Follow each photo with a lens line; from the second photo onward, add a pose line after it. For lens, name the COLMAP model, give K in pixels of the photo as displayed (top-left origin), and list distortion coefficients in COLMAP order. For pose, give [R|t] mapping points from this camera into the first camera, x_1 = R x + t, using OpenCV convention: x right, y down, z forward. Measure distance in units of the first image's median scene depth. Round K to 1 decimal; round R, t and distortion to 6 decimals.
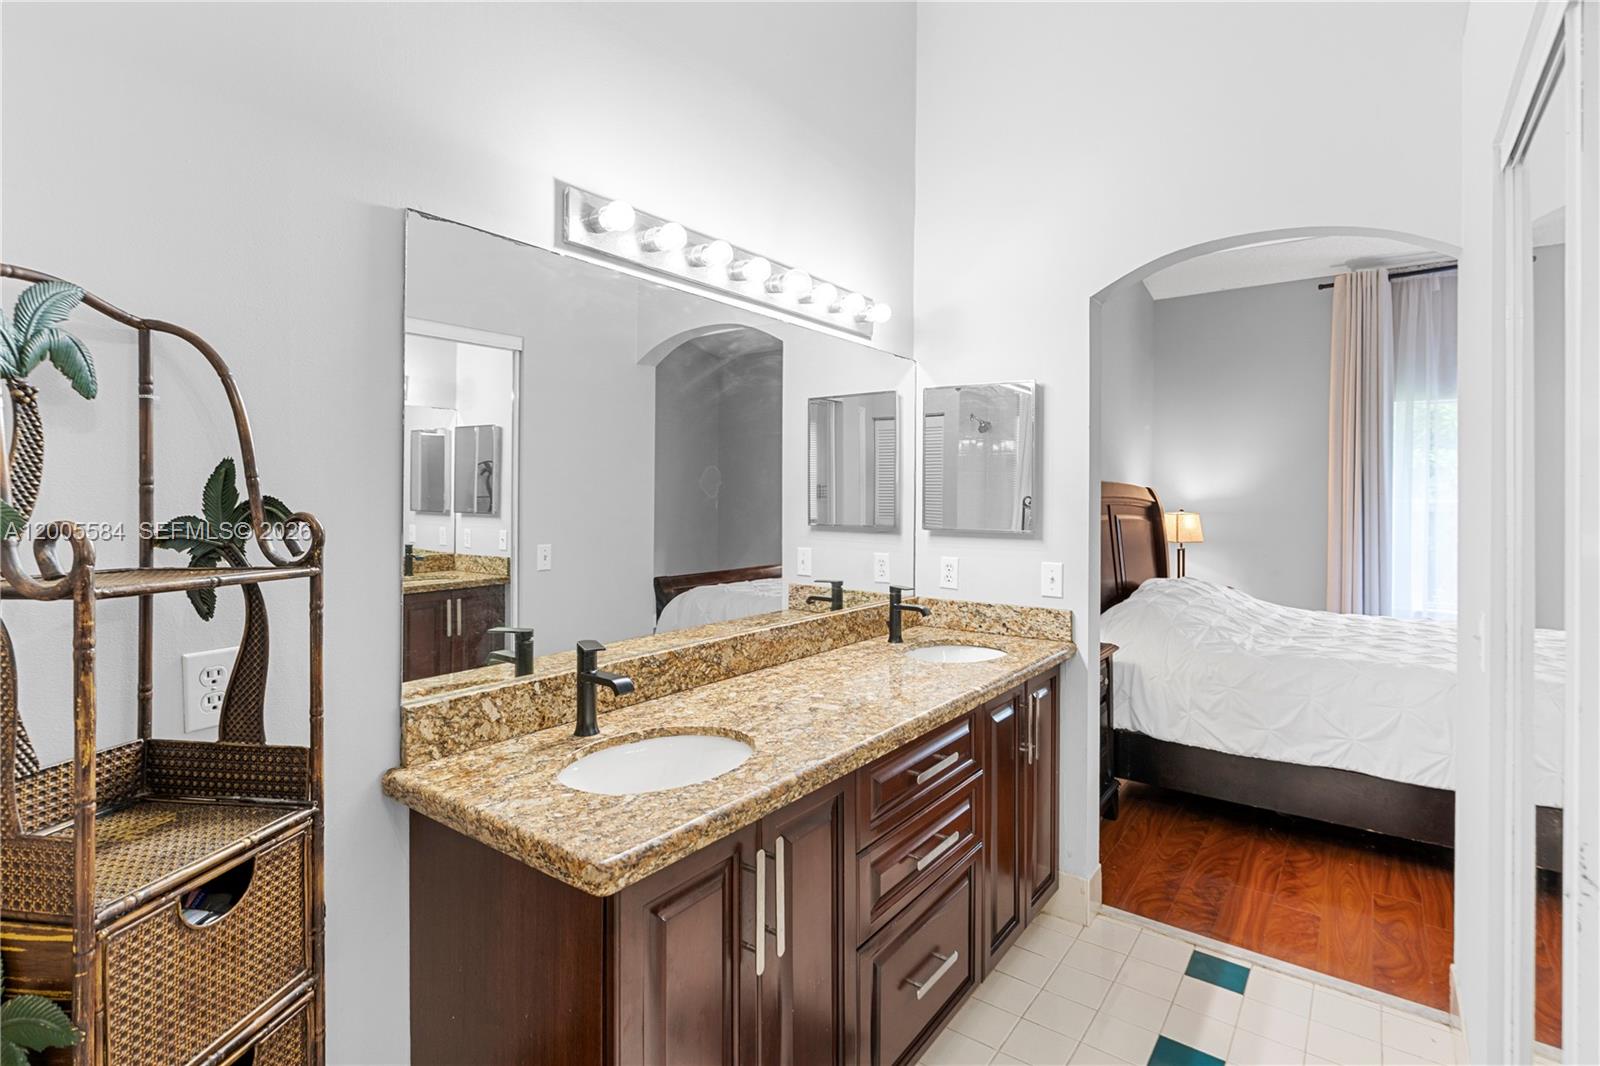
lens RADIAL K [[757.8, 0, 815.0], [0, 757.8, 490.1], [0, 0, 1]] dist [-0.009247, 0.003596]
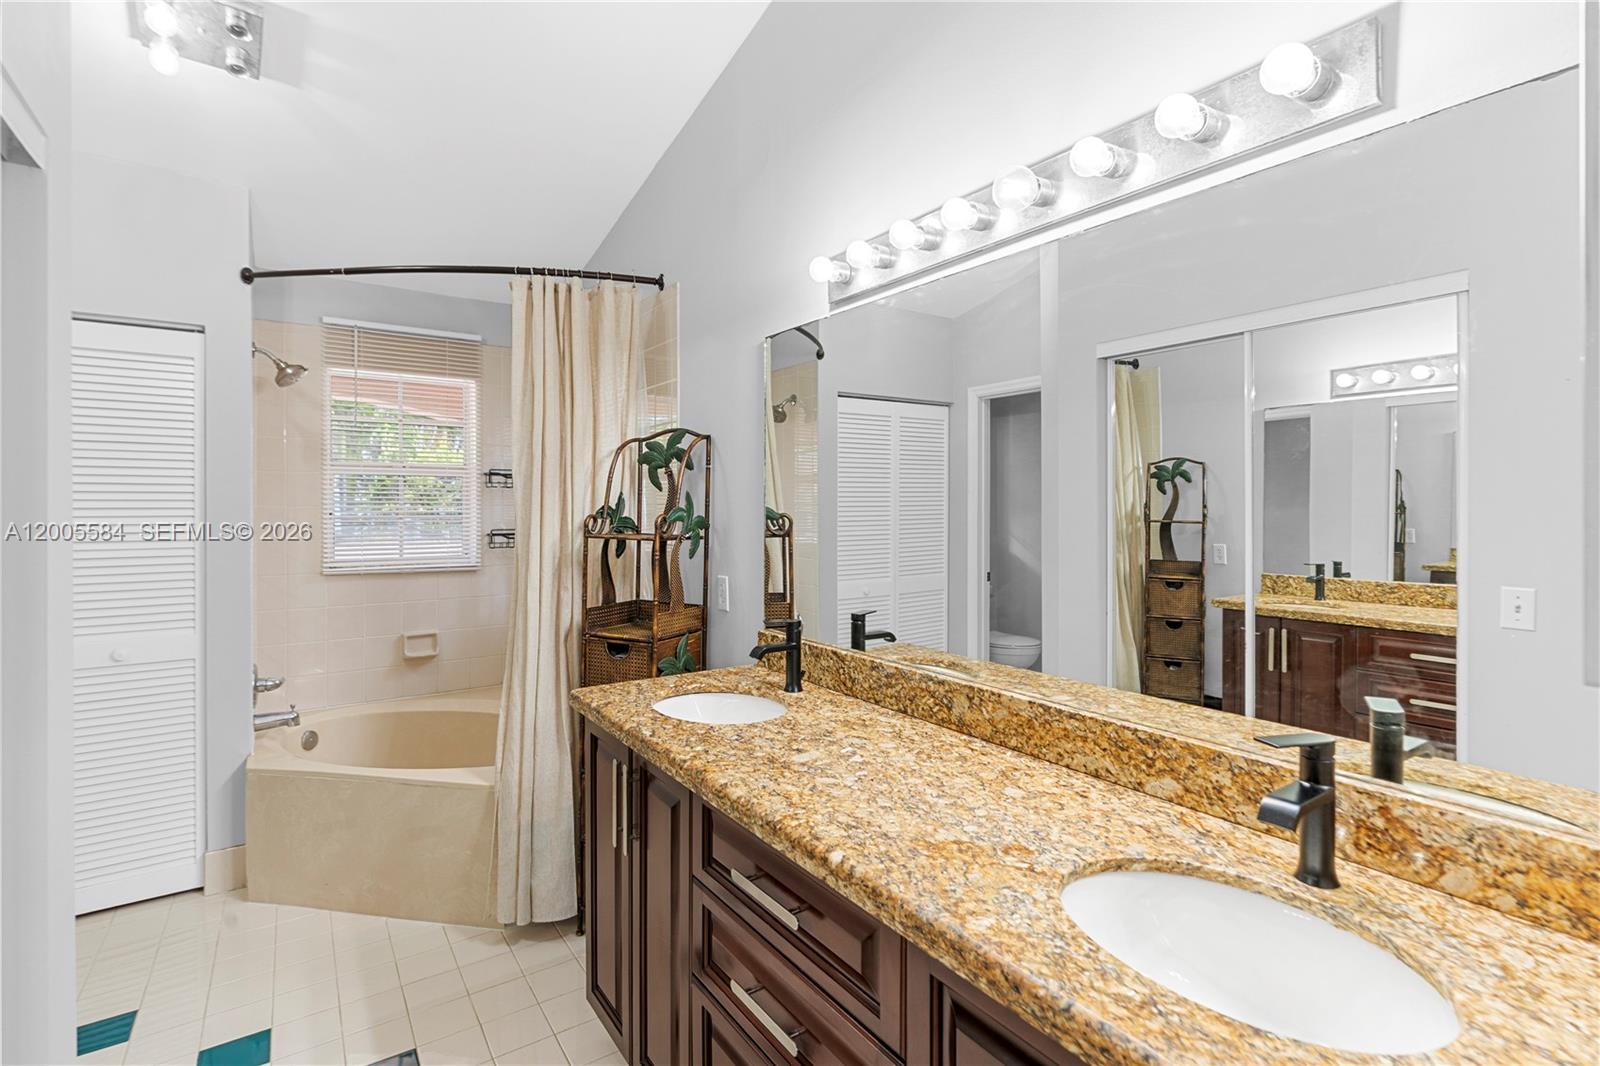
lens RADIAL K [[757.8, 0, 796.9], [0, 757.8, 518.6], [0, 0, 1]] dist [-0.009247, 0.003596]
pose [[-0.325767, 0.012180, -0.945372, 0.721218], [0.005051, 0.999925, 0.011142, 0.010344], [0.945437, -0.001145, -0.325804, 1.124048]]
